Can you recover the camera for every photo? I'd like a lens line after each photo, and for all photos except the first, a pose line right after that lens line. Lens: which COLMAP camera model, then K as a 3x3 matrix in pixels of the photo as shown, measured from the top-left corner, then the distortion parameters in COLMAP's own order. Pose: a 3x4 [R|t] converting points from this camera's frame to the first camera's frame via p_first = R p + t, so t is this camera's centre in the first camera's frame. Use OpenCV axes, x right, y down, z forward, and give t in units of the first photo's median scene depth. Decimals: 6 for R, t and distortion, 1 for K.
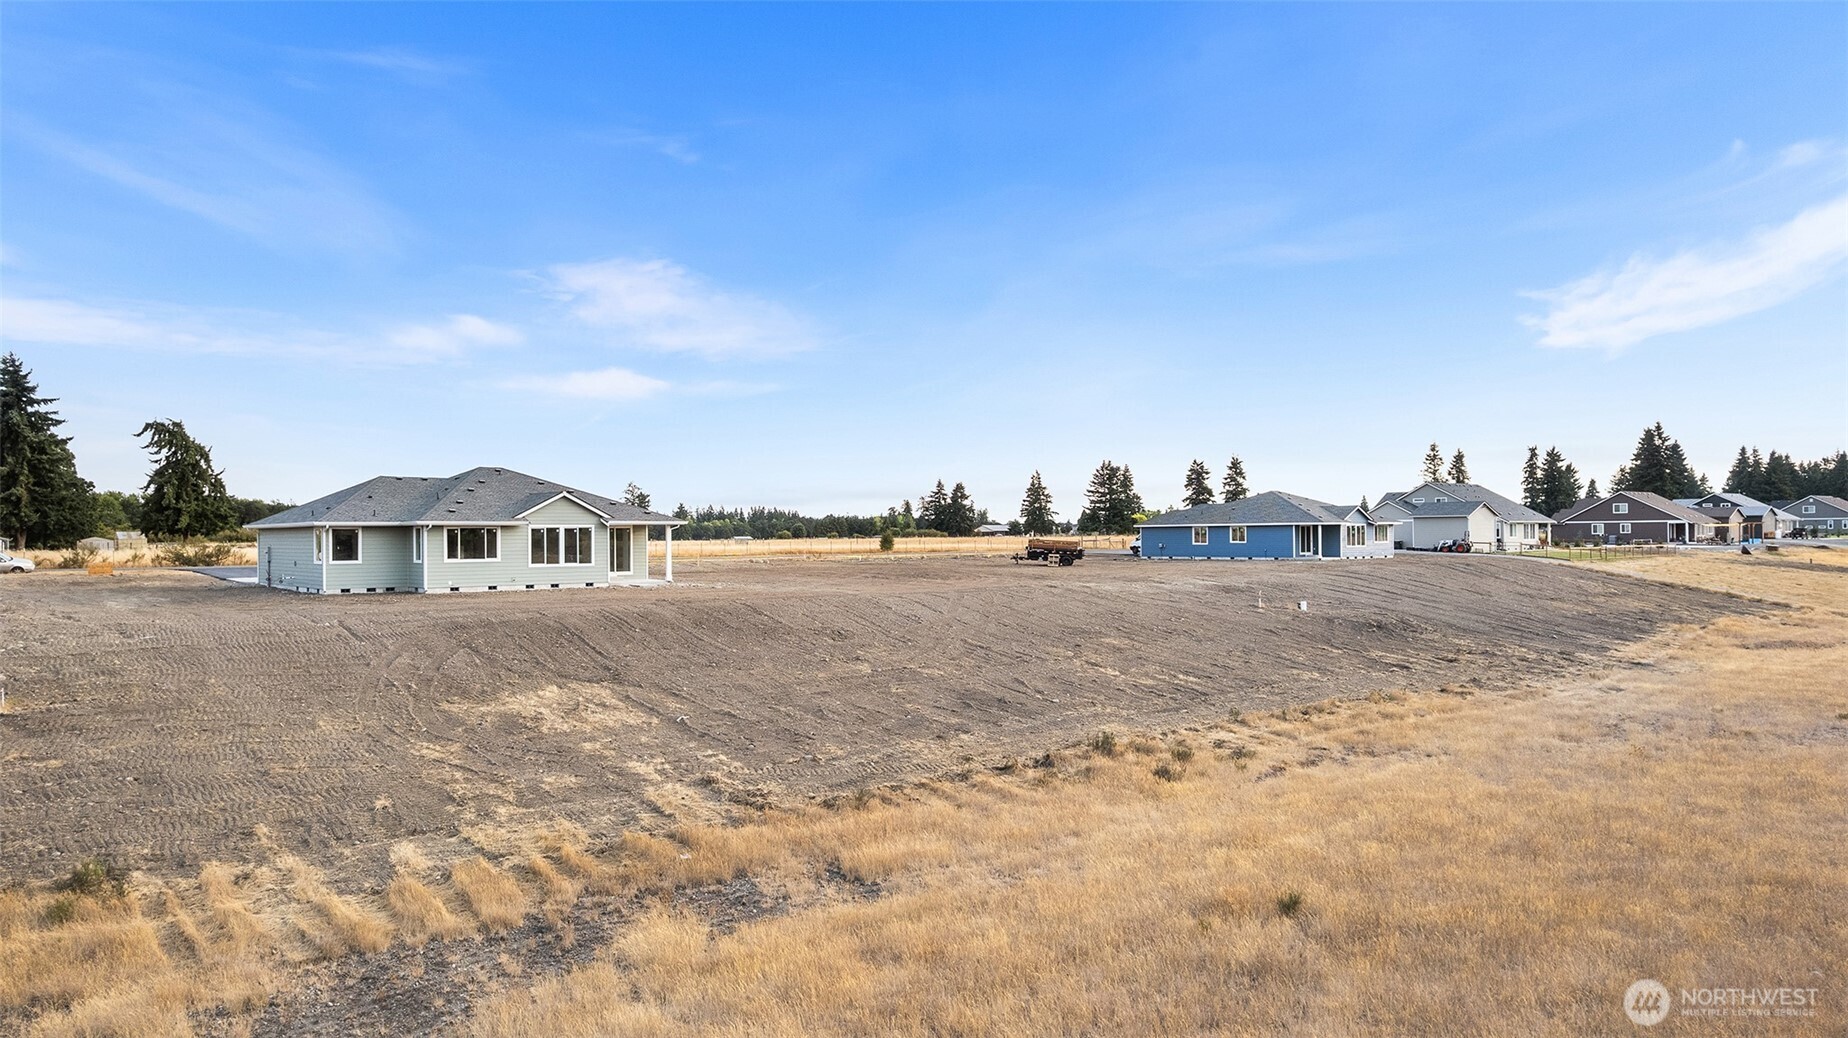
lens RADIAL K [[1195.8, 0, 909.4], [0, 1195.8, 528.9], [0, 0, 1]] dist [-0.036583, 0.004387]
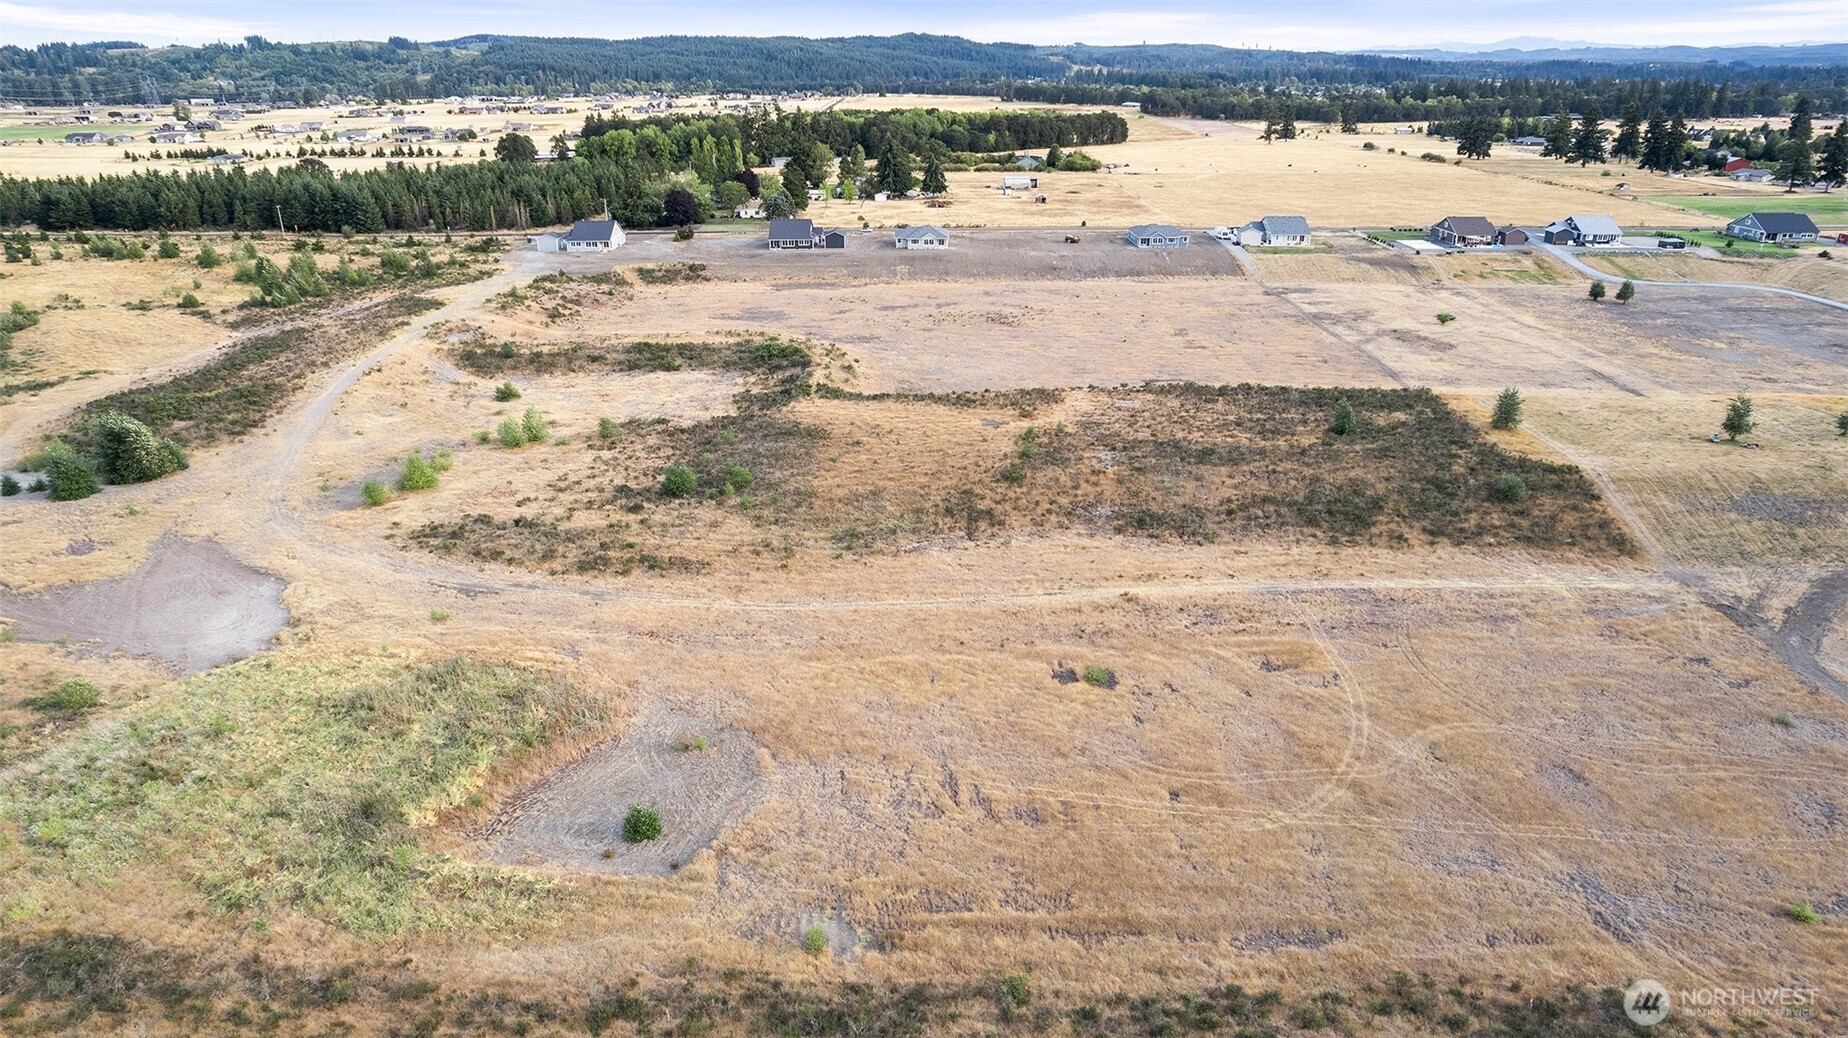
lens RADIAL K [[1195.8, 0, 924.2], [0, 1195.8, 519.3], [0, 0, 1]] dist [-0.036583, 0.004387]
pose [[0.769952, 0.235422, -0.593086, 0.258960], [0.003527, 0.927869, 0.372890, -0.066961], [0.638093, -0.289199, 0.713584, -0.272662]]
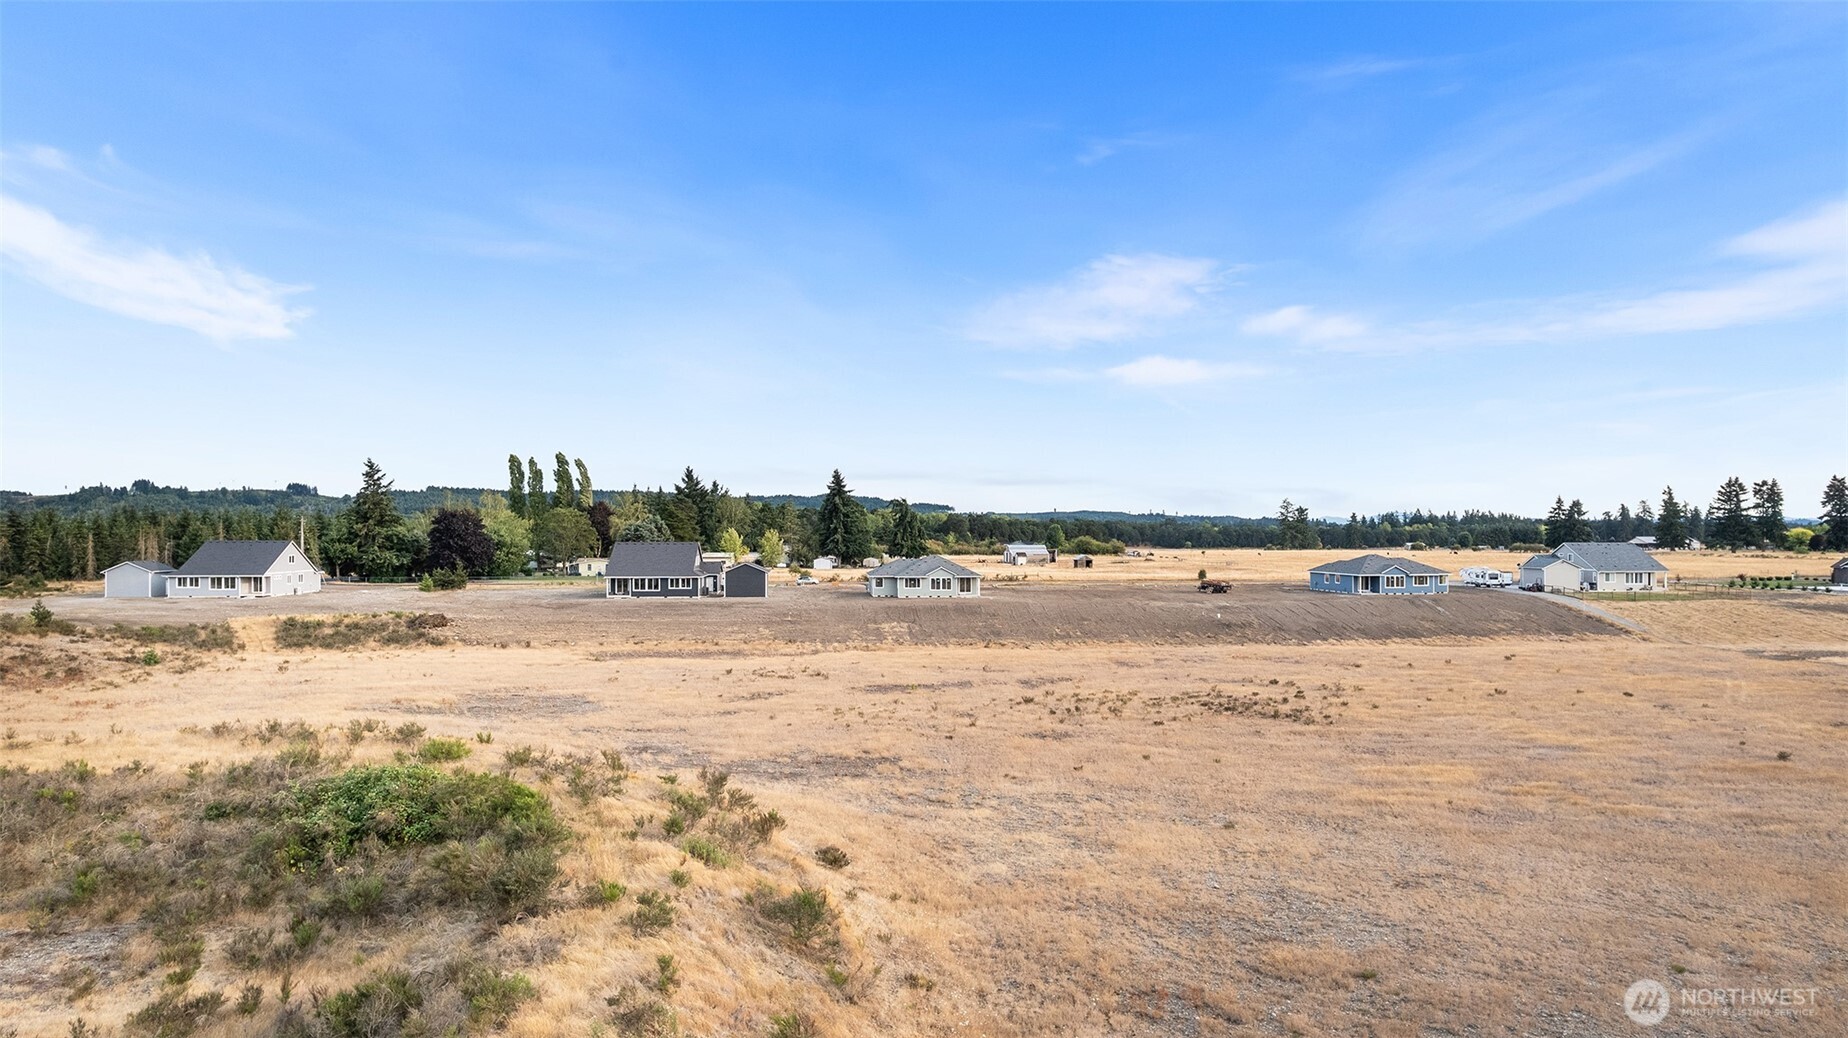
lens RADIAL K [[1195.8, 0, 924.2], [0, 1195.8, 519.7], [0, 0, 1]] dist [-0.036583, 0.004387]
pose [[0.813567, 0.001384, -0.581470, 0.100422], [-0.002399, 0.999997, -0.000976, -0.010104], [0.581466, 0.002189, 0.813568, -0.107151]]
